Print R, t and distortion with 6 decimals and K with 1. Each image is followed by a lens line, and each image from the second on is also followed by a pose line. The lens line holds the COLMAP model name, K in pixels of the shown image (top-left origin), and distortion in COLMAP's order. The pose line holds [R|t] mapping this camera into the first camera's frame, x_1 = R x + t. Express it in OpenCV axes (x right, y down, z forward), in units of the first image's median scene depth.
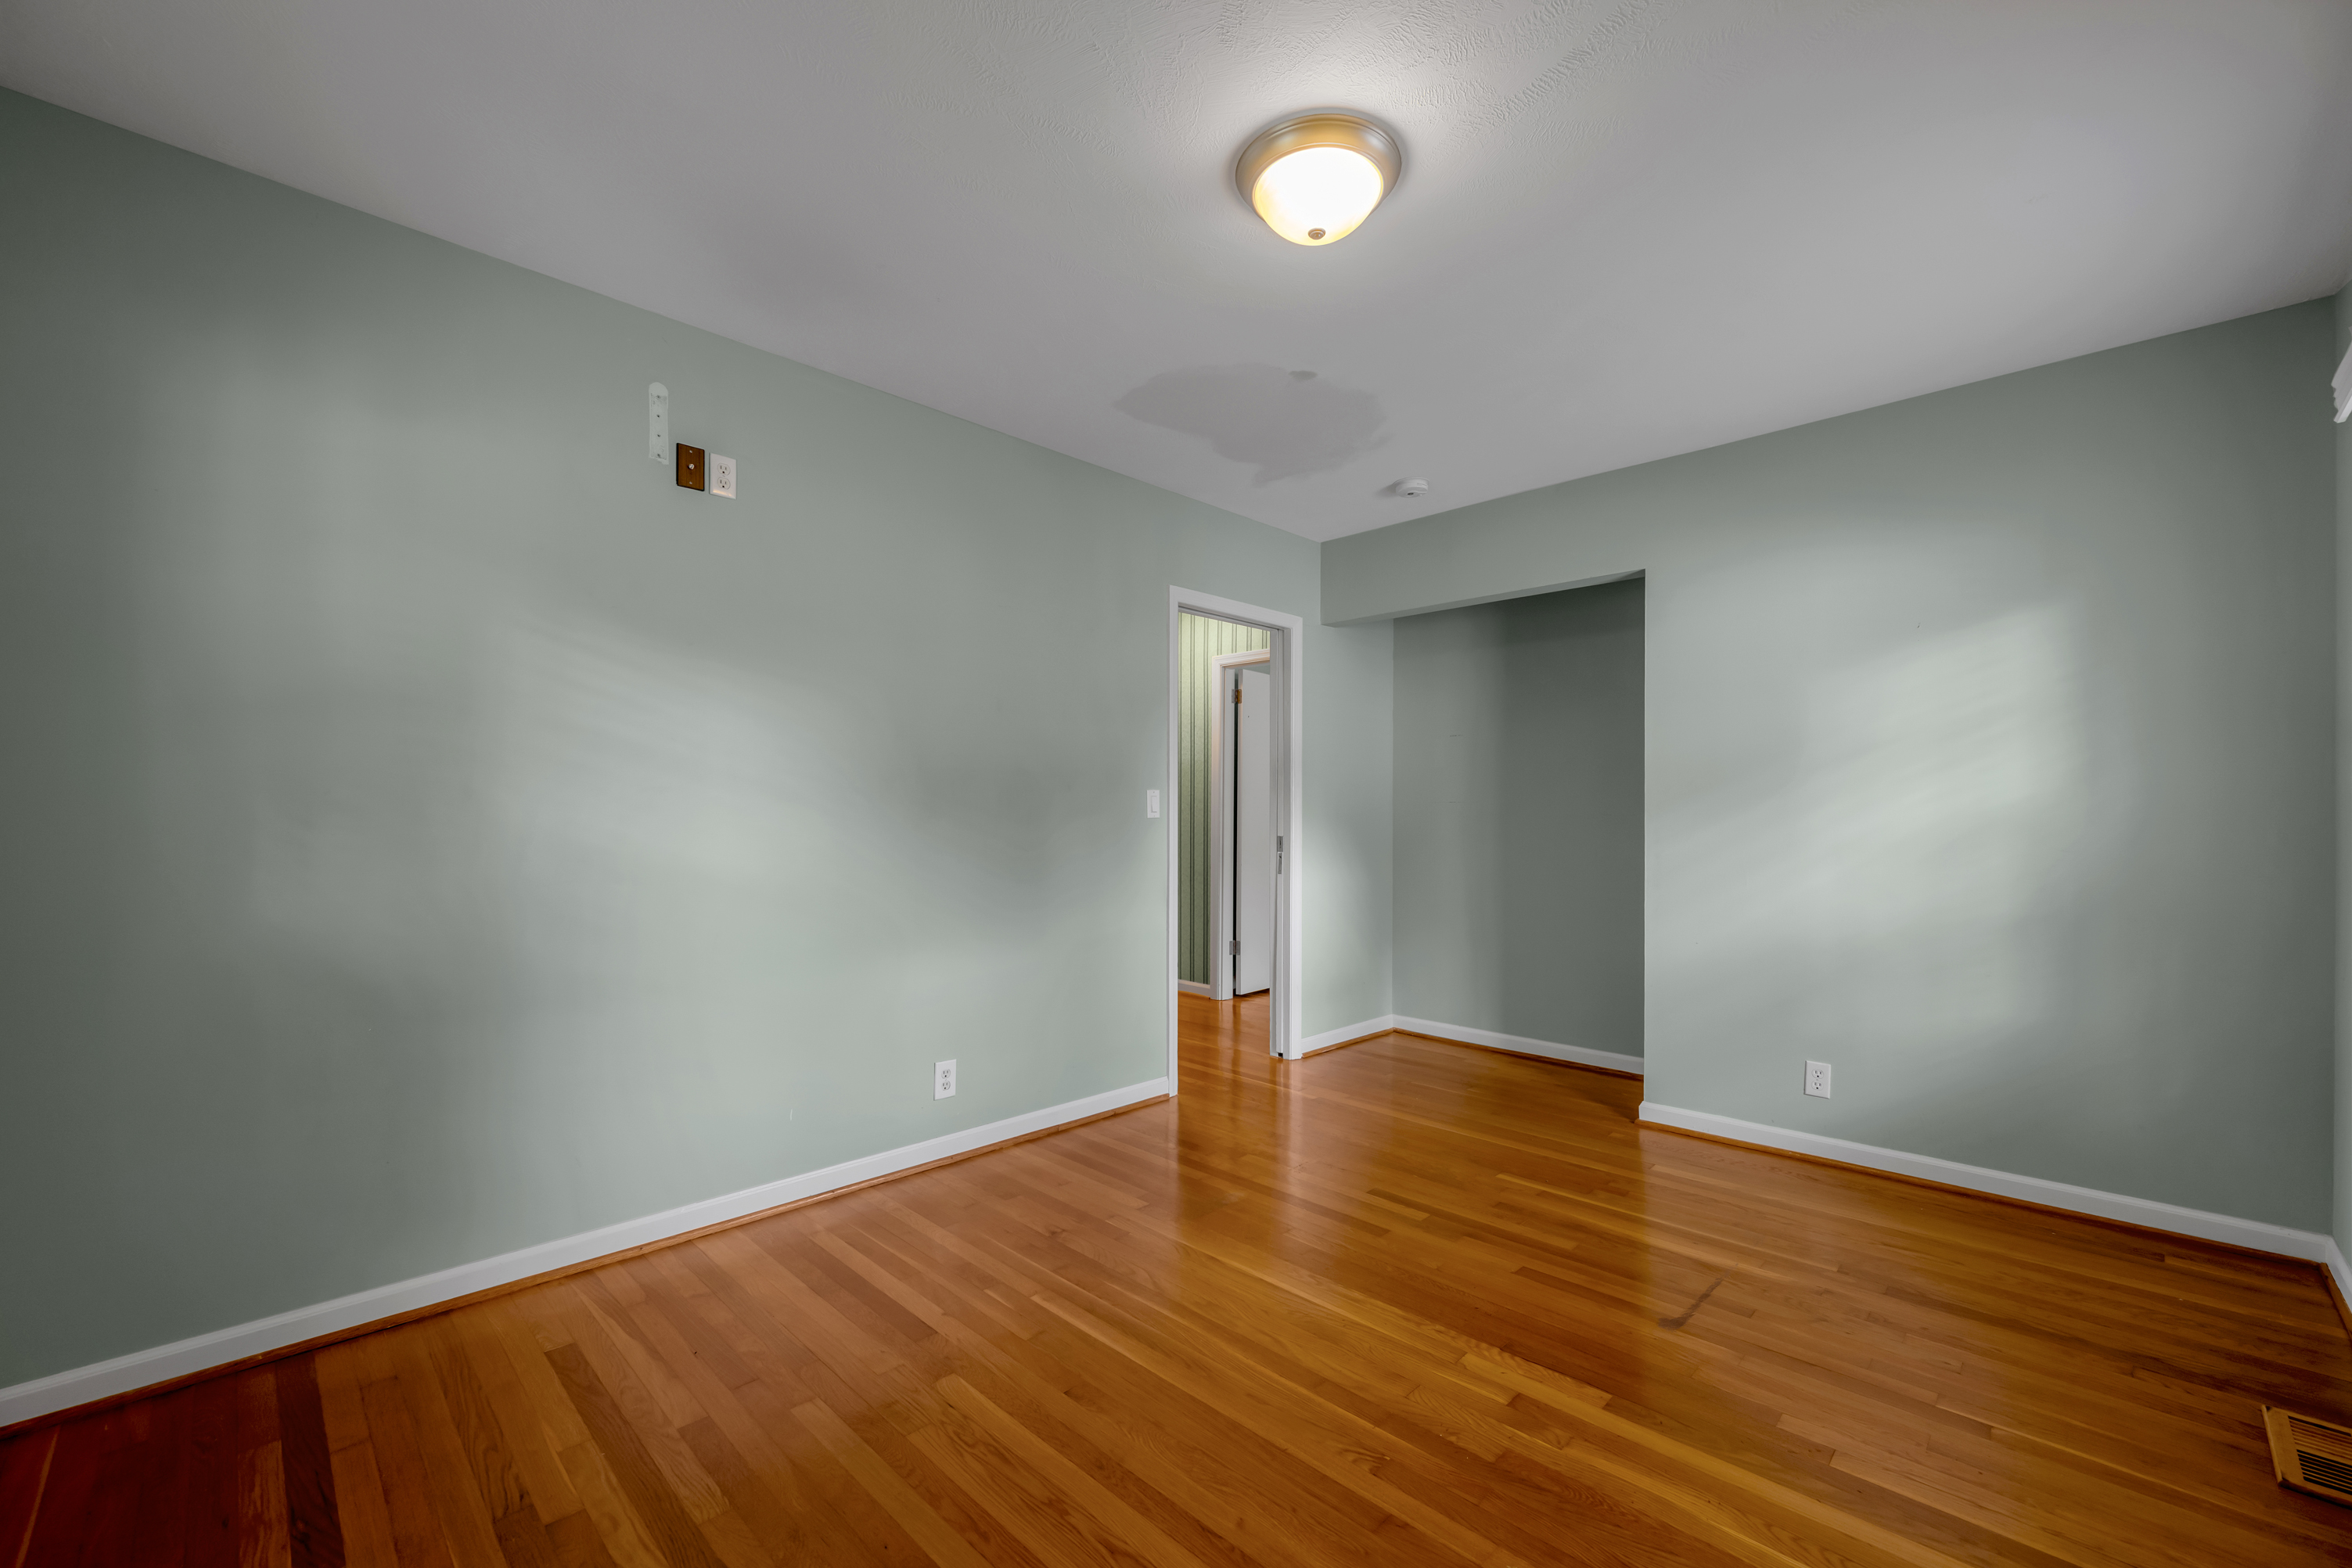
lens RADIAL K [[953.7, 0, 1169.6], [0, 953.7, 808.9], [0, 0, 1]] dist [-0.009323, -0.000054]
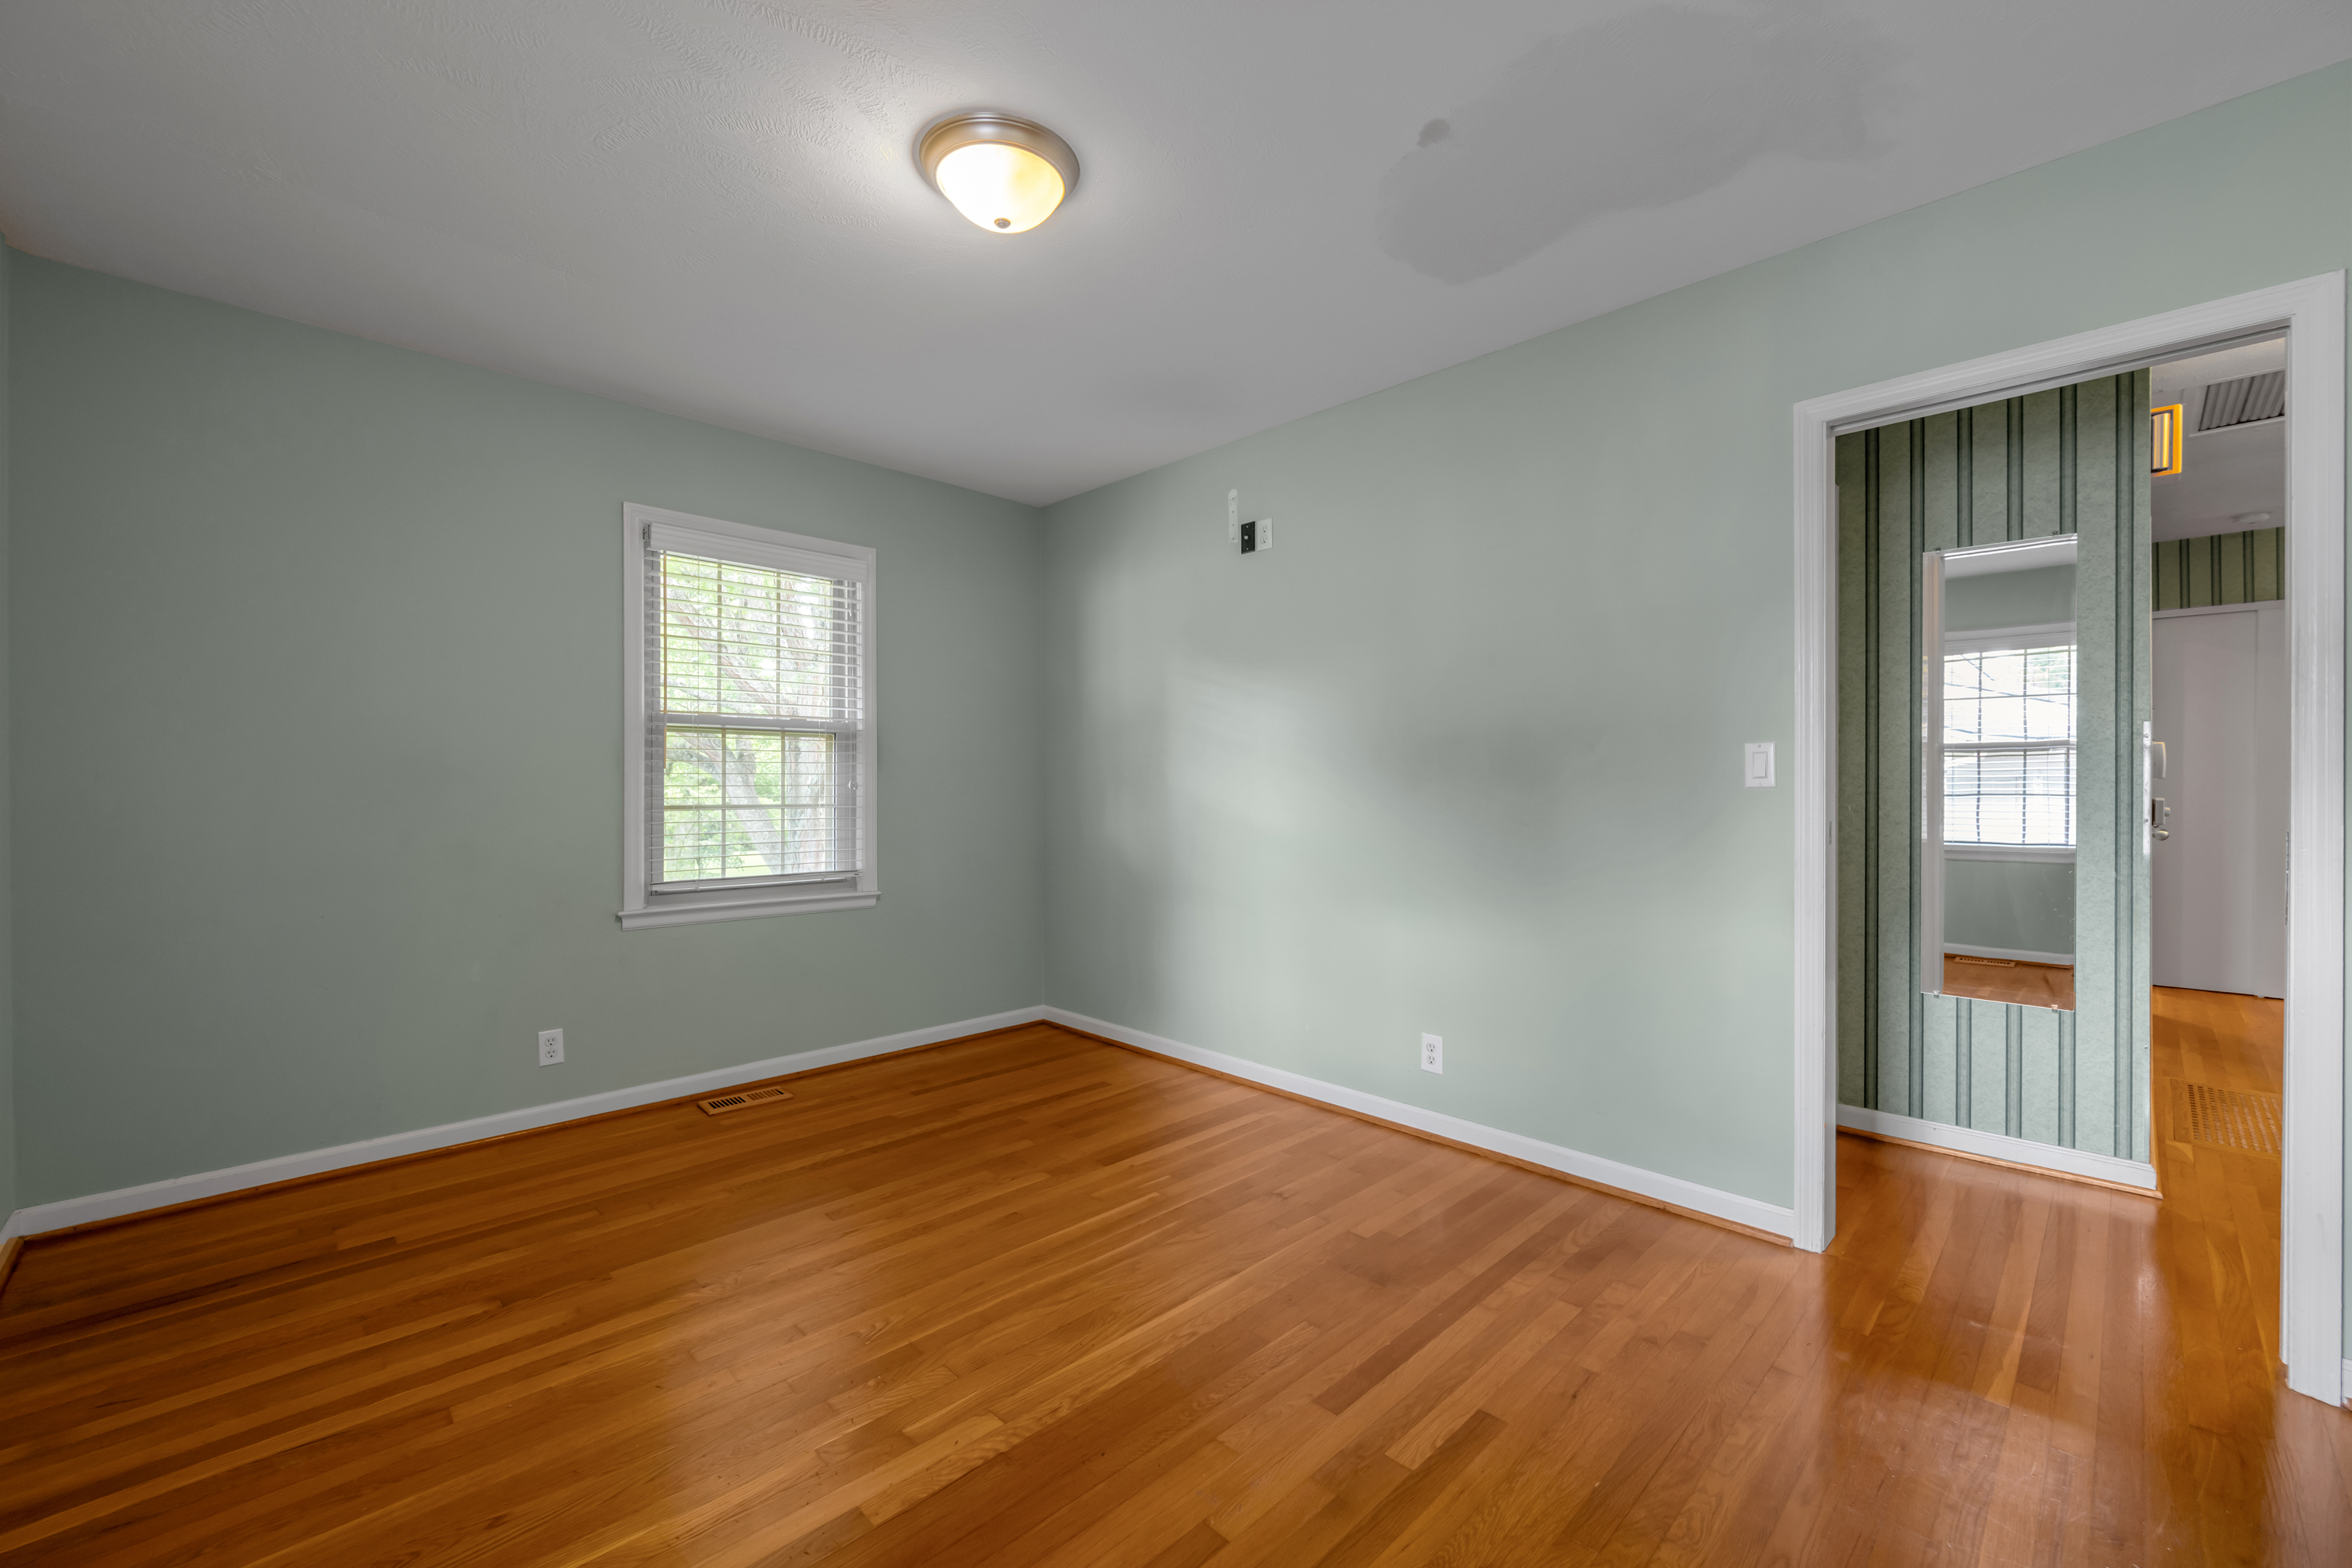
lens RADIAL K [[953.7, 0, 1186.2], [0, 953.7, 777.1], [0, 0, 1]] dist [-0.009323, -0.000054]
pose [[-0.014389, -0.010144, -0.999845, 0.903414], [0.005685, 0.999932, -0.010227, 0.010372], [0.999880, -0.005831, -0.014331, 0.920570]]
